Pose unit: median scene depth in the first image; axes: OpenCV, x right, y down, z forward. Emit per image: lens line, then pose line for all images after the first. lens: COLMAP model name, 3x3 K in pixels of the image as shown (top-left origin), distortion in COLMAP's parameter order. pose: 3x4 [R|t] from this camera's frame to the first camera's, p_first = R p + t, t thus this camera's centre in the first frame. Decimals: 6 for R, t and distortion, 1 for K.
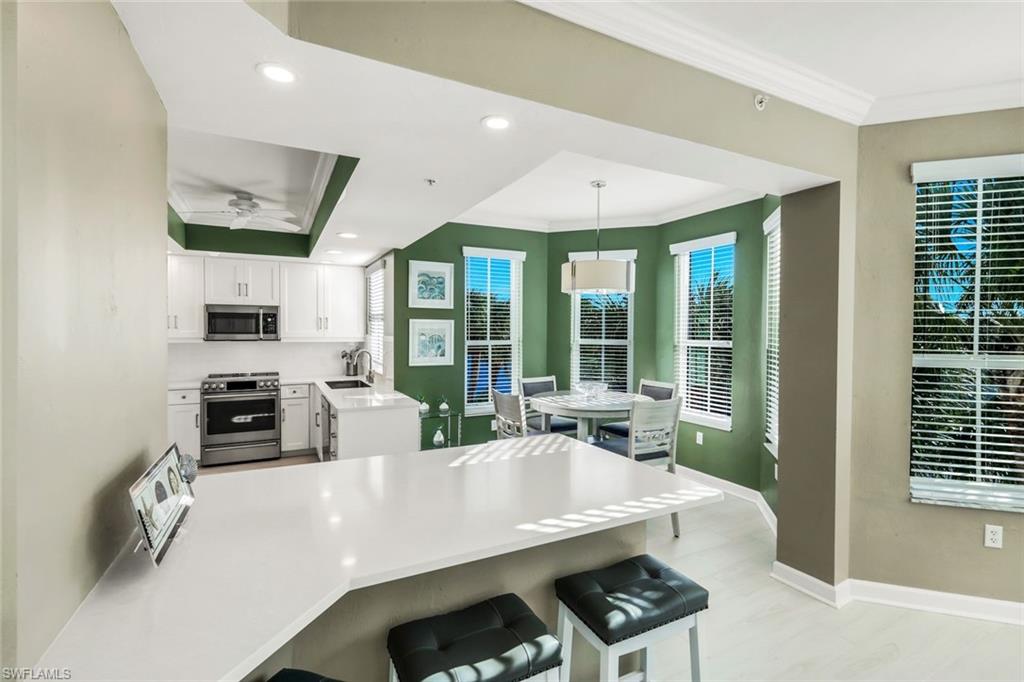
lens RADIAL K [[457.1, 0, 505.8], [0, 457.1, 341.2], [0, 0, 1]] dist [-0.001133, 0.000405]
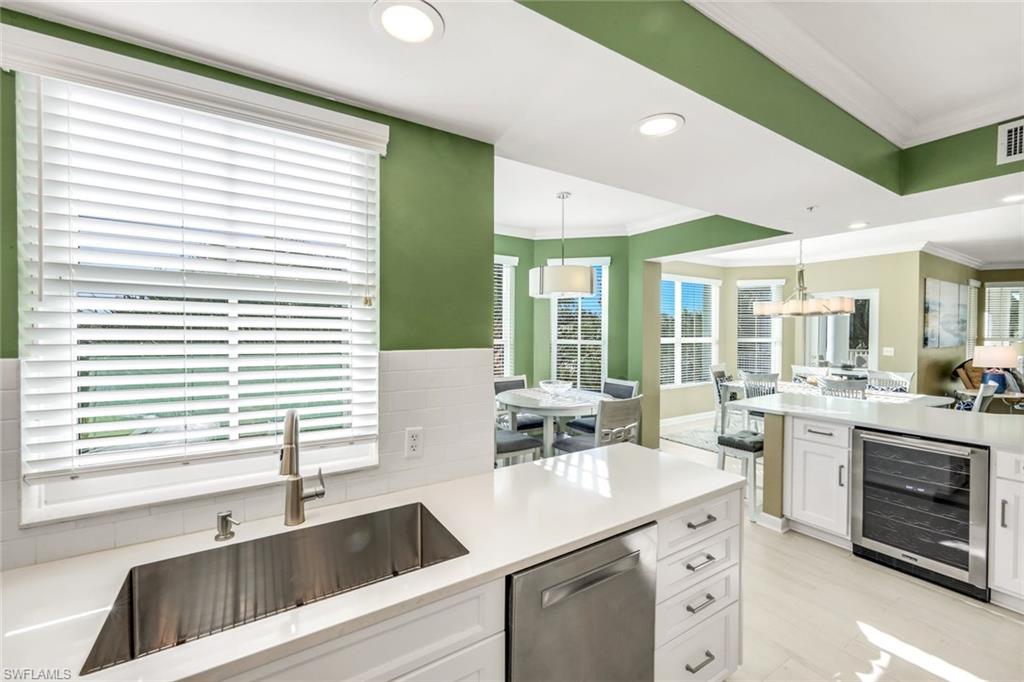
lens RADIAL K [[416.0, 0, 507.3], [0, 416.0, 336.1], [0, 0, 1]] dist [0.001302, -0.000620]
pose [[-0.100969, -0.020715, 0.994674, -0.606629], [0.021663, 0.999500, 0.023015, -0.028887], [-0.994654, 0.023871, -0.100470, 0.966513]]
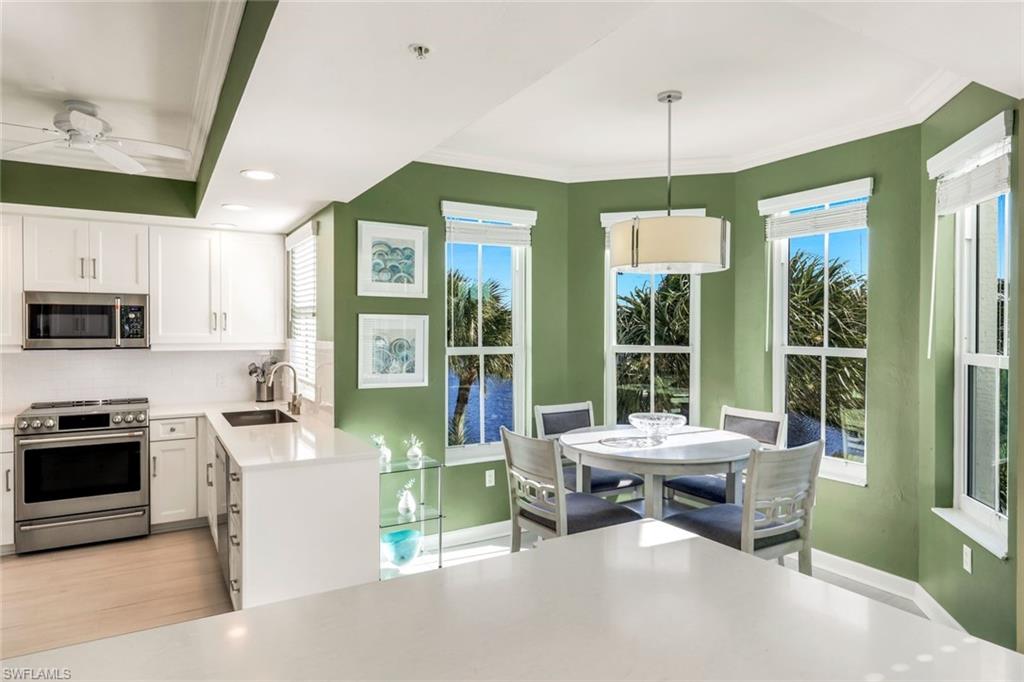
lens RADIAL K [[604.5, 0, 506.1], [0, 604.5, 340.2], [0, 0, 1]] dist [-0.002817, -0.000891]
pose [[0.998284, -0.004201, 0.058400, -0.054520], [0.004782, 0.999940, -0.009825, -0.003021], [-0.058355, 0.010088, 0.998245, 0.150838]]
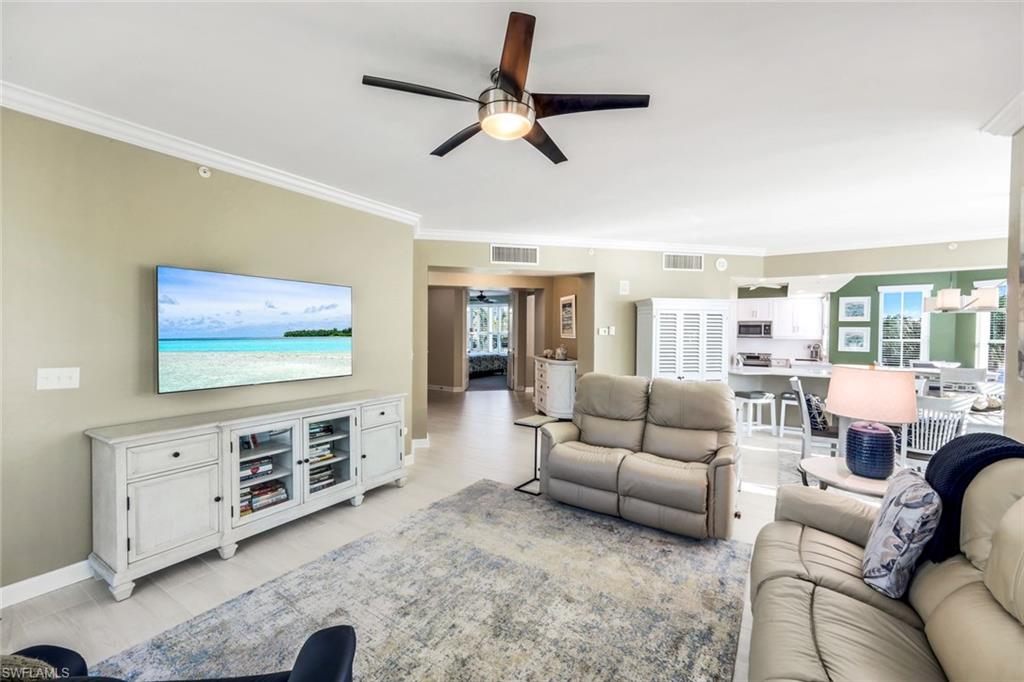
lens RADIAL K [[416.0, 0, 512.1], [0, 416.0, 338.4], [0, 0, 1]] dist [0.001302, -0.000620]
pose [[0.499107, 0.014434, -0.866420, 0.611920], [-0.025112, 0.999682, 0.002189, 0.030072], [0.866176, 0.020665, 0.499311, -1.064532]]
